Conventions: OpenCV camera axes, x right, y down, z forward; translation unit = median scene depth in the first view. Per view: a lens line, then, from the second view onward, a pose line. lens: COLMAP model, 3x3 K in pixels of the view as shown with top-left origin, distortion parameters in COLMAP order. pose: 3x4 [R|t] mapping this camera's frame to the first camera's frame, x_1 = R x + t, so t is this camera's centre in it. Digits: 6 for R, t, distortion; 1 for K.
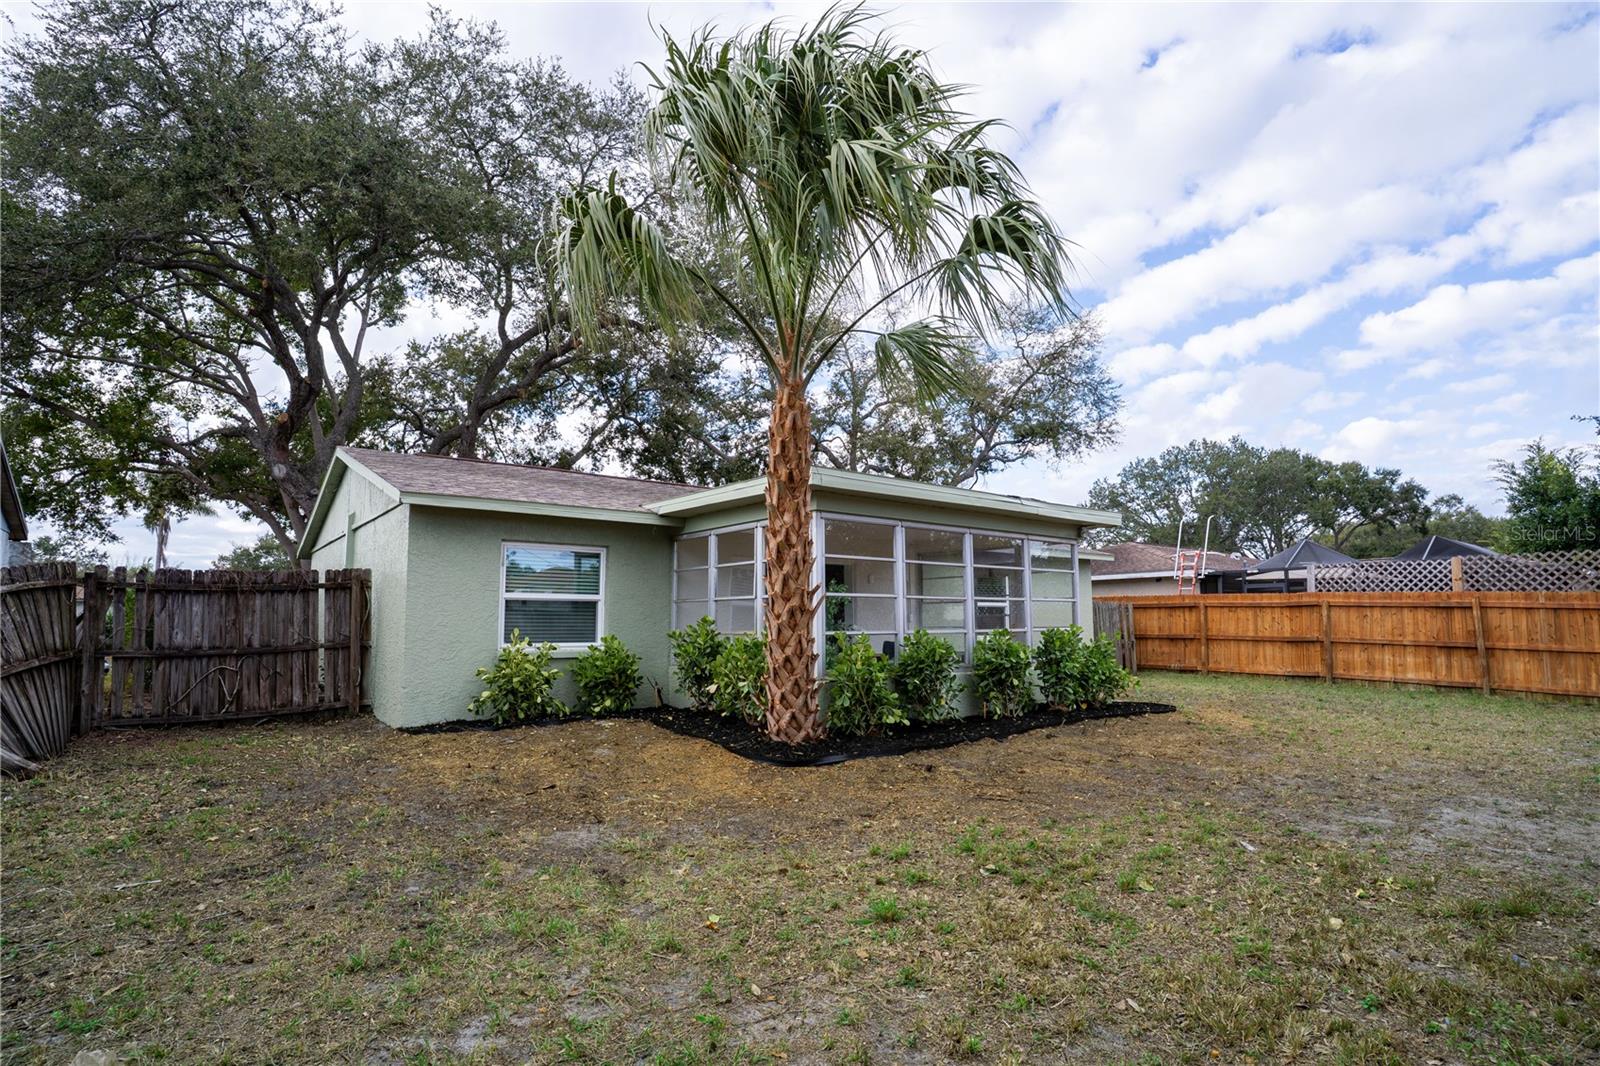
lens RADIAL K [[827.2, 0, 802.1], [0, 827.2, 543.3], [0, 0, 1]] dist [-0.004382, 0.000630]
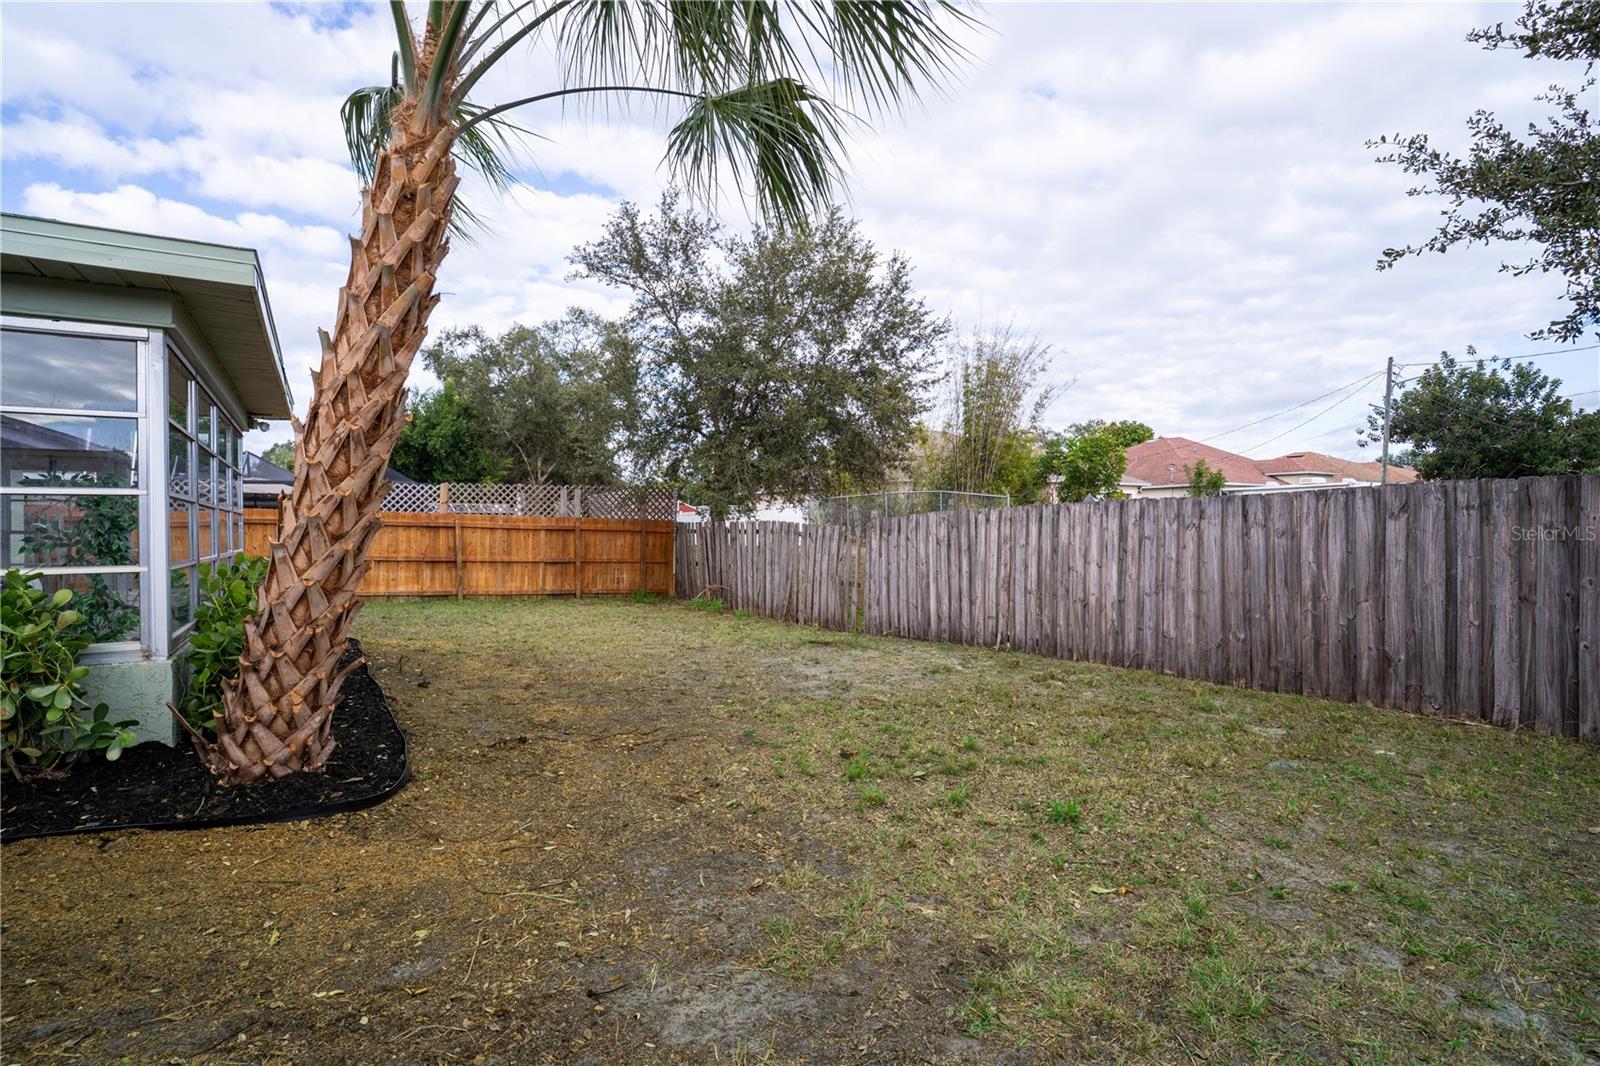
lens RADIAL K [[827.2, 0, 803.1], [0, 827.2, 526.2], [0, 0, 1]] dist [-0.004382, 0.000630]
pose [[0.095842, 0.008592, 0.995359, -0.315229], [-0.089364, 0.995999, 0.000007, 0.032179], [-0.991377, -0.088950, 0.096227, 0.398032]]
